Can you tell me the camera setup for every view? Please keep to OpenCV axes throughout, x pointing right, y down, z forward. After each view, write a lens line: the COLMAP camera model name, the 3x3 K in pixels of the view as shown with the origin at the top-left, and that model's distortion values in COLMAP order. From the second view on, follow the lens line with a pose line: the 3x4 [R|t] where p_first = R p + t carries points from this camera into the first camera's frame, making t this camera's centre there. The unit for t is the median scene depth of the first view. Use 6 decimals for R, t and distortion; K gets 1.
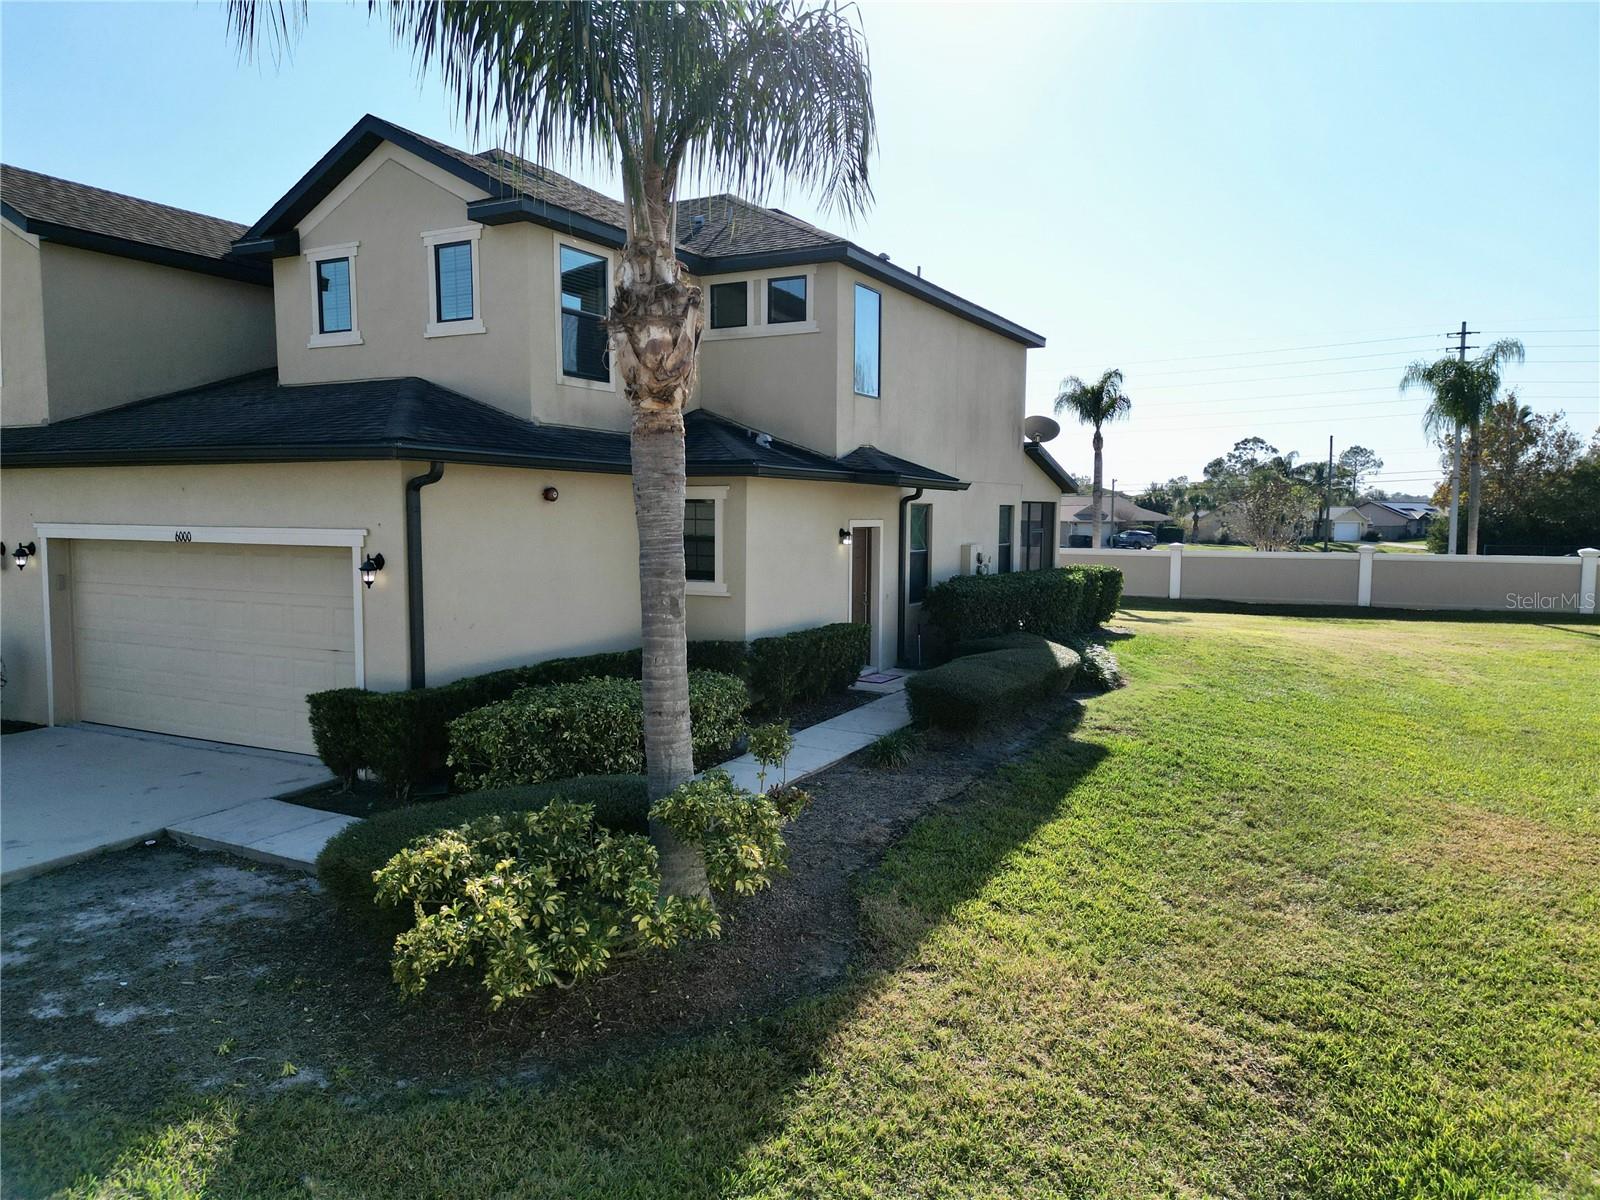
lens RADIAL K [[1117.4, 0, 800.0], [0, 1117.4, 600.0], [0, 0, 1]] dist [0.100495, -0.115188]
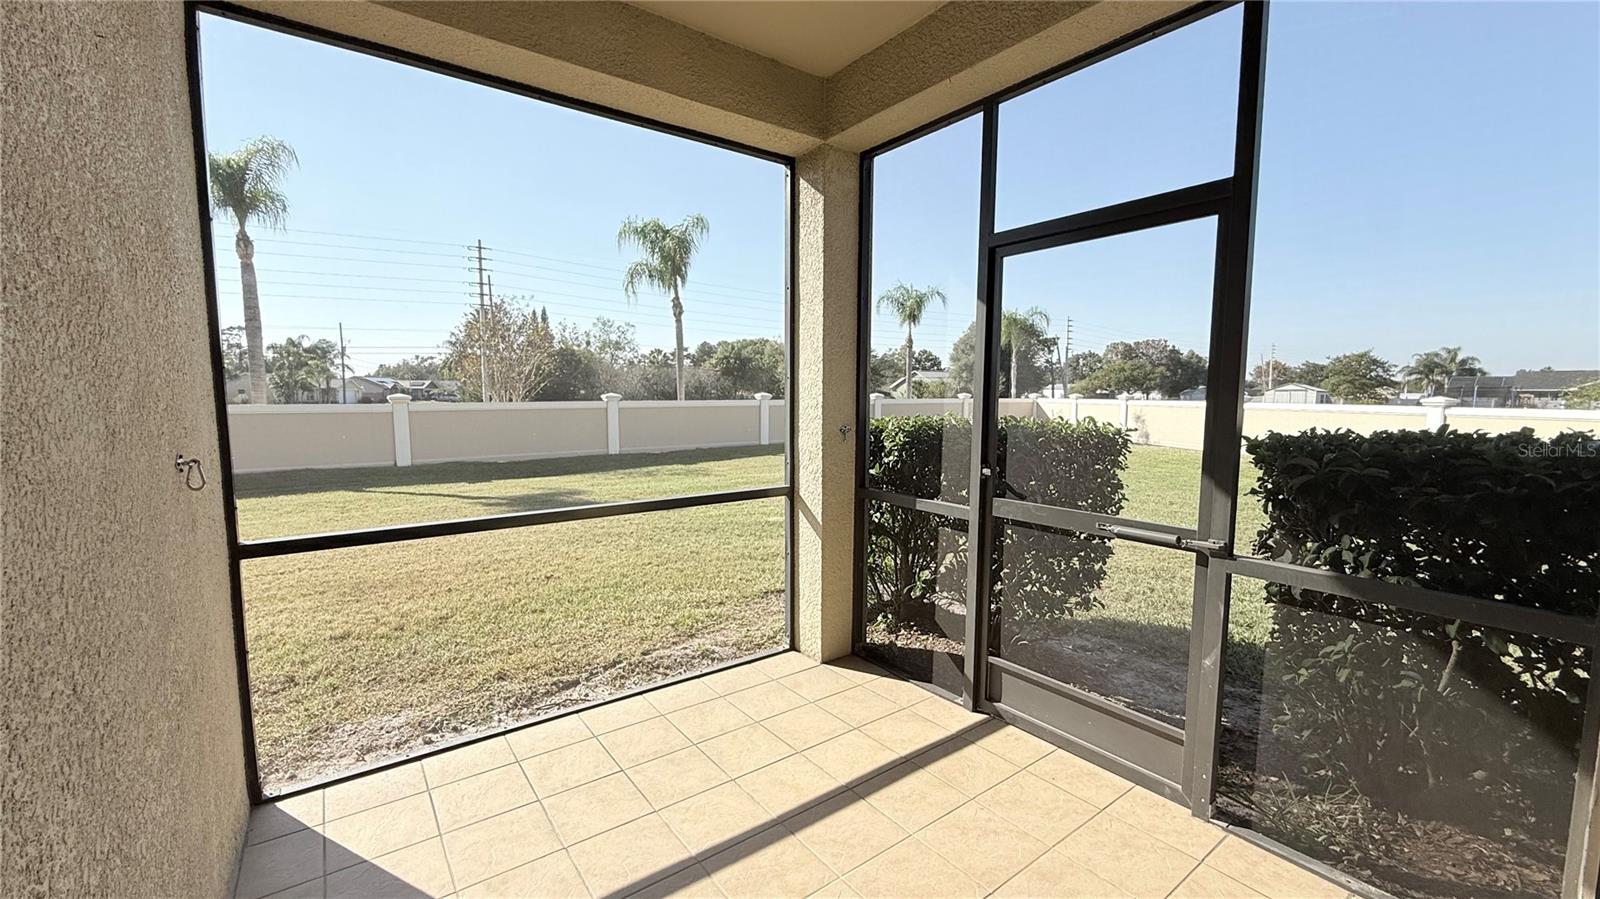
lens RADIAL K [[639.4, 0, 794.6], [0, 639.4, 448.9], [0, 0, 1]] dist [-0.001335, 0.000380]
pose [[0.431711, -0.084632, 0.898033, 0.177499], [0.070059, 0.995727, 0.060160, -0.065573], [-0.899287, 0.036944, 0.435796, 1.781007]]
